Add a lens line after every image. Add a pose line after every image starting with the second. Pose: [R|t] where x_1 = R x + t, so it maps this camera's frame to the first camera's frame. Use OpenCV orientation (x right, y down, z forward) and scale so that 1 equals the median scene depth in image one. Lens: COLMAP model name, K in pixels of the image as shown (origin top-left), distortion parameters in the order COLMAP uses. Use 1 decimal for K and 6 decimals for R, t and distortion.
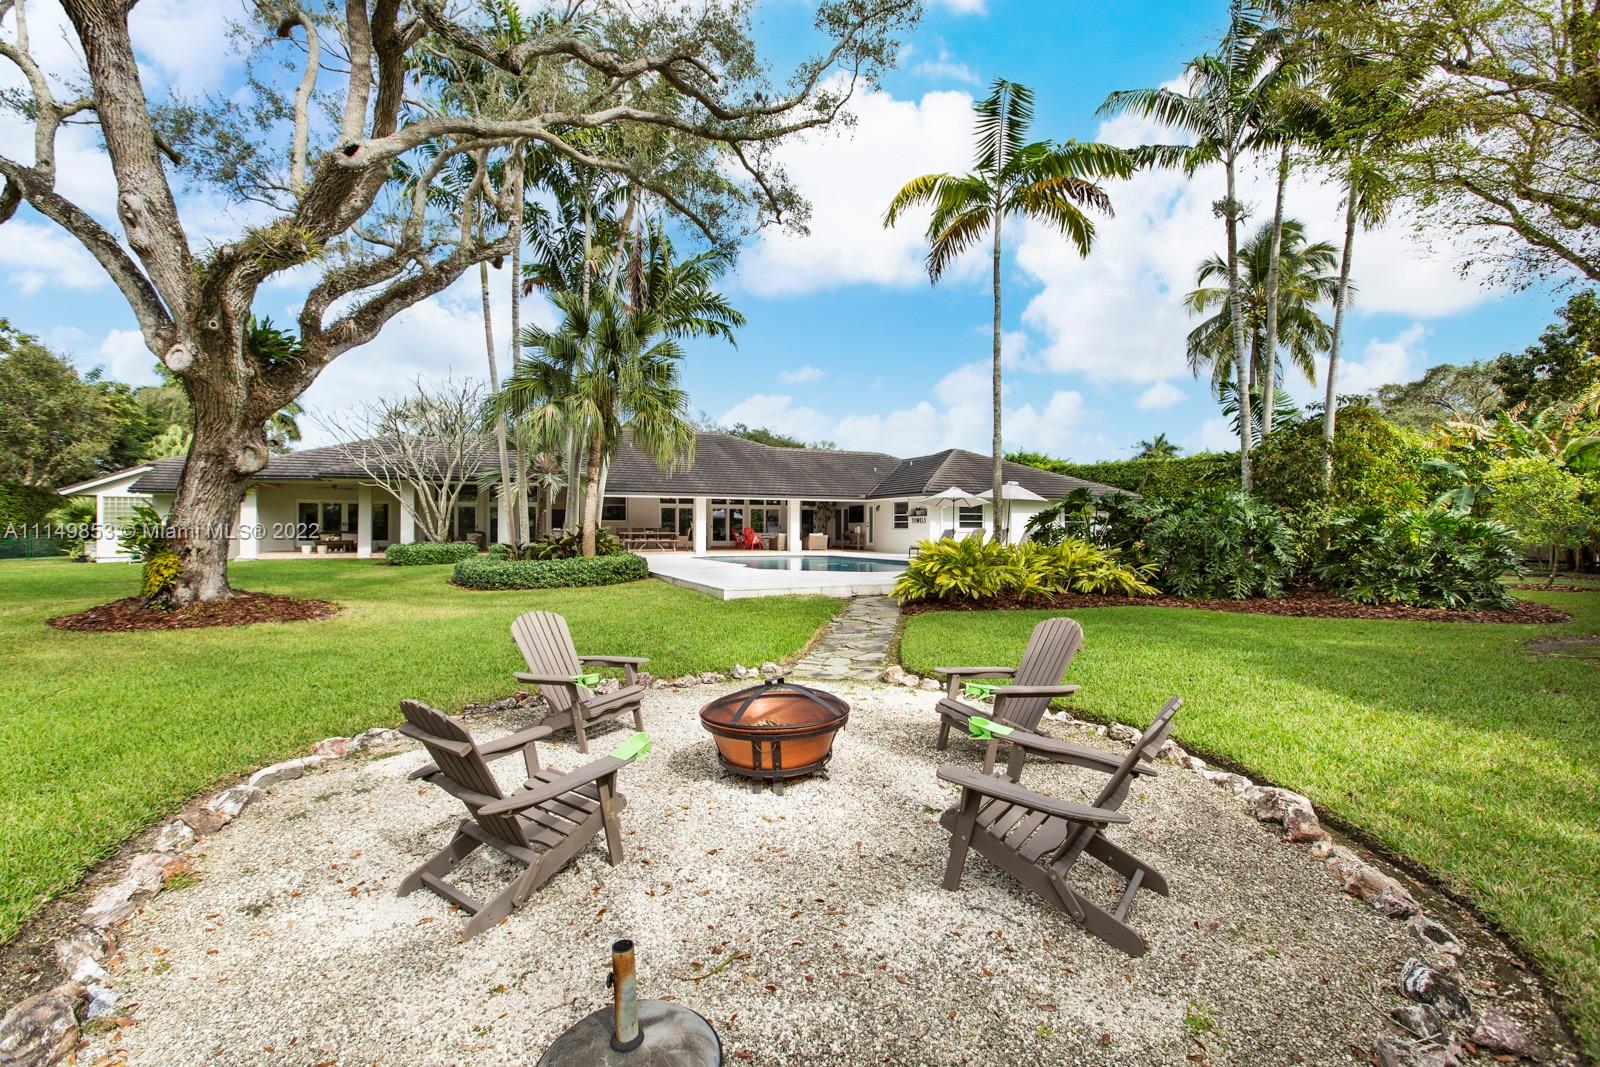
lens RADIAL K [[724.4, 0, 800.0], [0, 724.4, 533.5], [0, 0, 1]] dist [-0.000185, 0.000130]
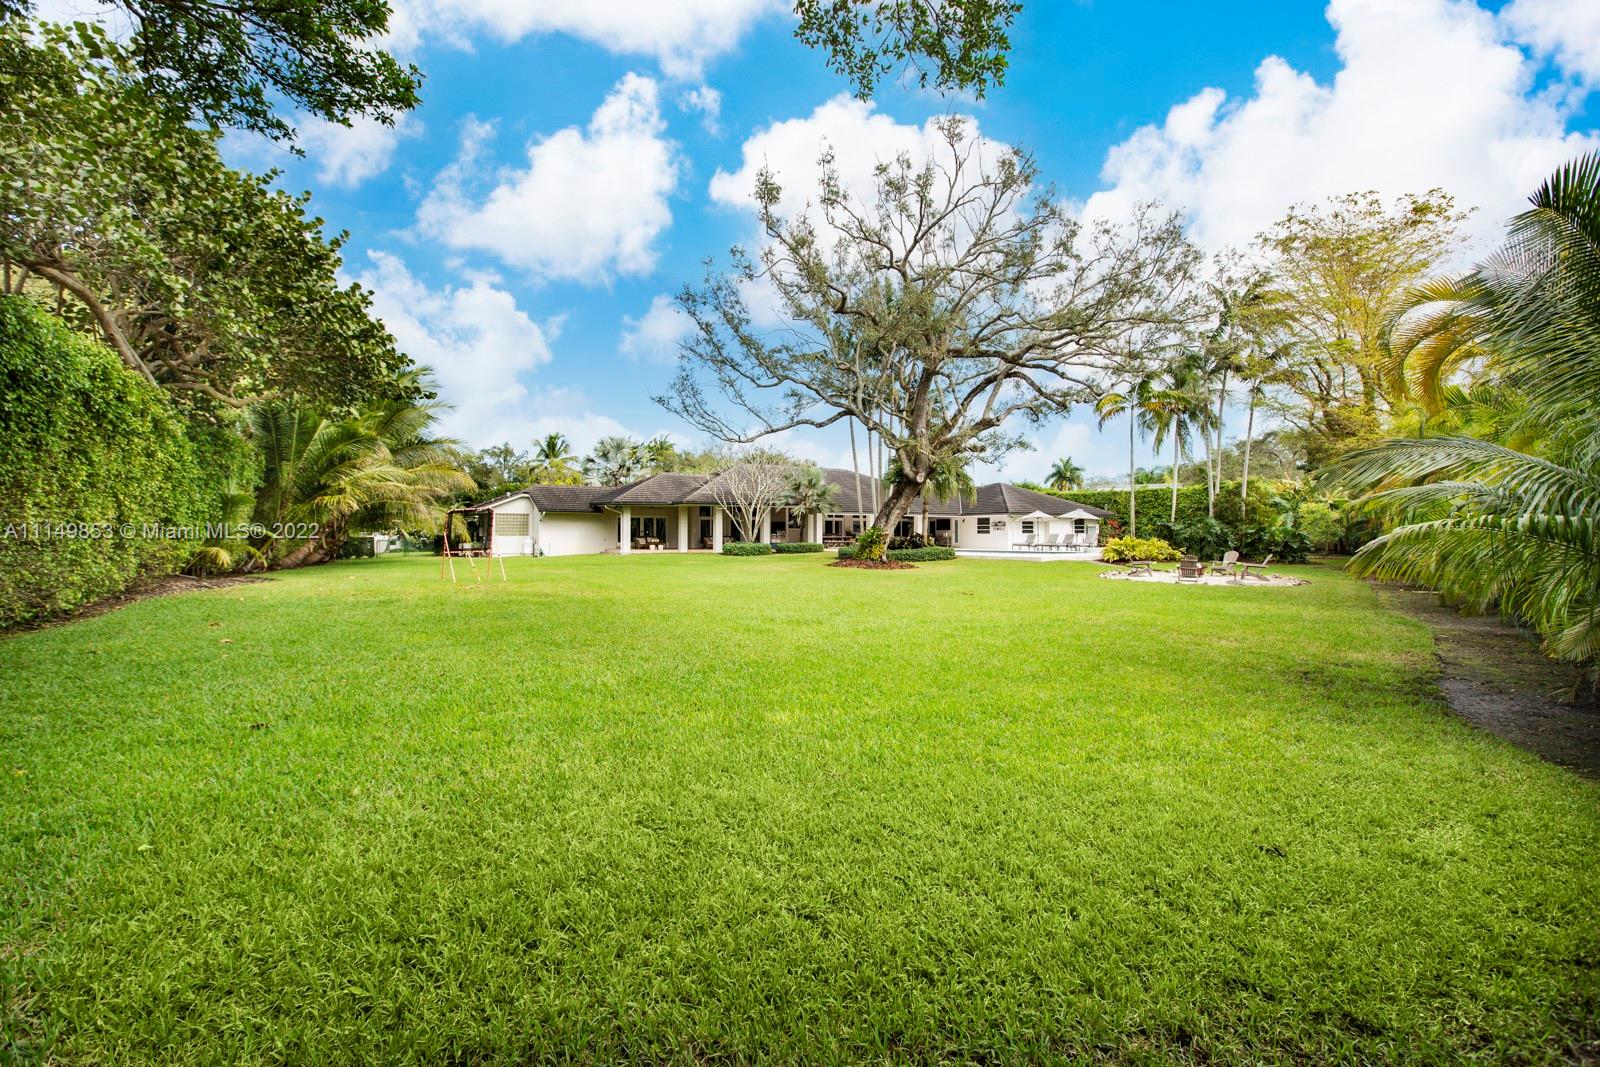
lens RADIAL K [[724.4, 0, 800.0], [0, 724.4, 533.5], [0, 0, 1]] dist [-0.000185, 0.000130]
pose [[0.987837, -0.002553, 0.155473, -0.550249], [0.003464, 0.999978, -0.005588, 0.000255], [-0.155455, 0.006059, 0.987824, -0.576380]]
